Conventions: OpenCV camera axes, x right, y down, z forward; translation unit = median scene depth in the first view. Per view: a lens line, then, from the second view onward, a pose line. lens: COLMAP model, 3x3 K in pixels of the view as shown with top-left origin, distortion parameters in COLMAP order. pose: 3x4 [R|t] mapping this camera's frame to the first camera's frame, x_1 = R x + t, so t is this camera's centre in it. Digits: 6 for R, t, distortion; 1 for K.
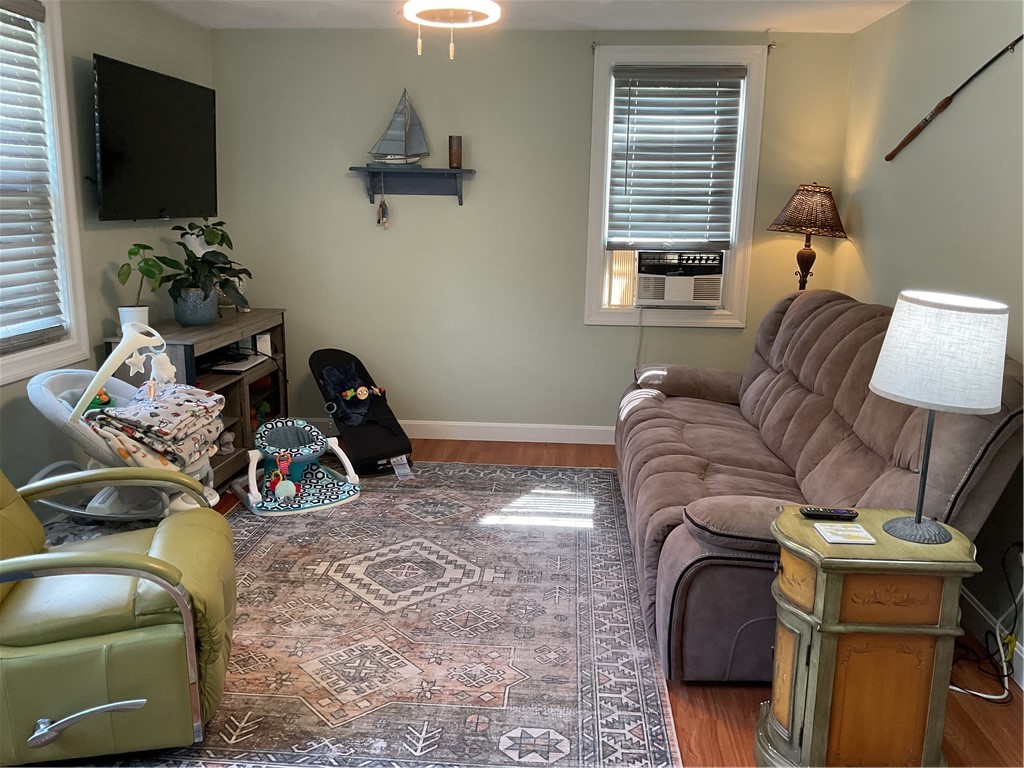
lens RADIAL K [[843.7, 0, 516.3], [0, 843.7, 378.0], [0, 0, 1]] dist [0.103472, -0.193317]
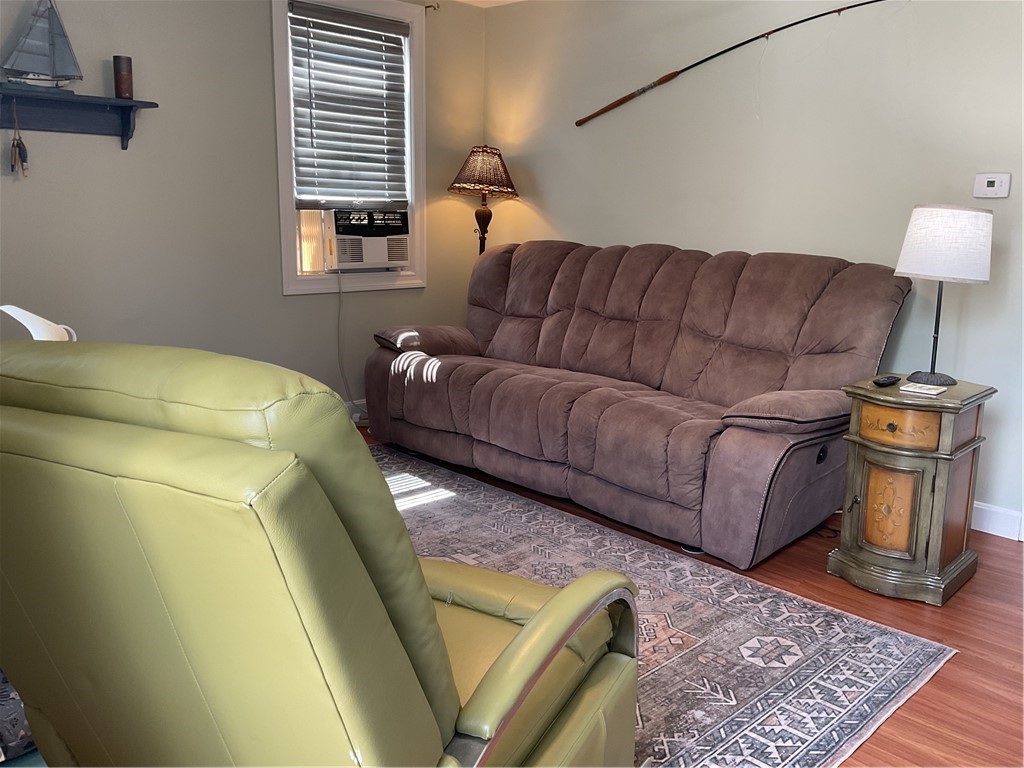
lens RADIAL K [[843.7, 0, 516.3], [0, 843.7, 378.0], [0, 0, 1]] dist [0.103472, -0.193317]
pose [[0.668033, -0.144895, 0.729889, -0.444923], [0.140169, 0.987803, 0.067805, -0.004998], [-0.730811, 0.057012, 0.680195, 0.252207]]
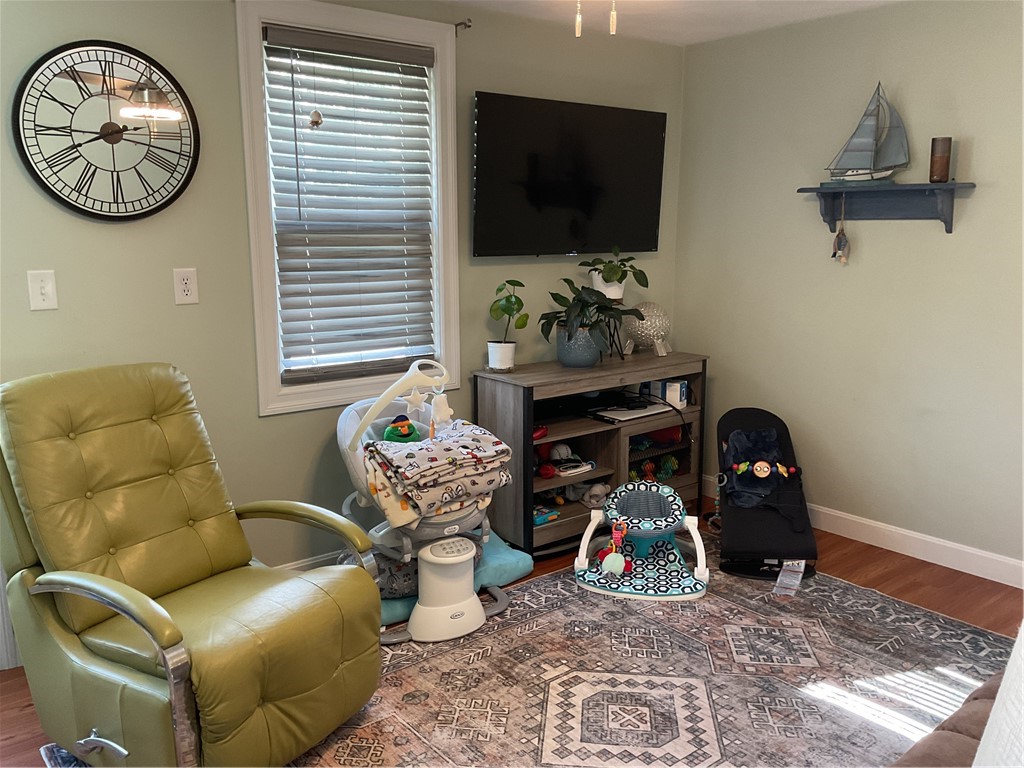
lens RADIAL K [[843.7, 0, 516.3], [0, 843.7, 378.0], [0, 0, 1]] dist [0.103472, -0.193317]
pose [[0.682237, 0.112736, -0.722387, 0.231247], [-0.134673, 0.990511, 0.027391, -0.058636], [0.718621, 0.078598, 0.690946, 0.274016]]
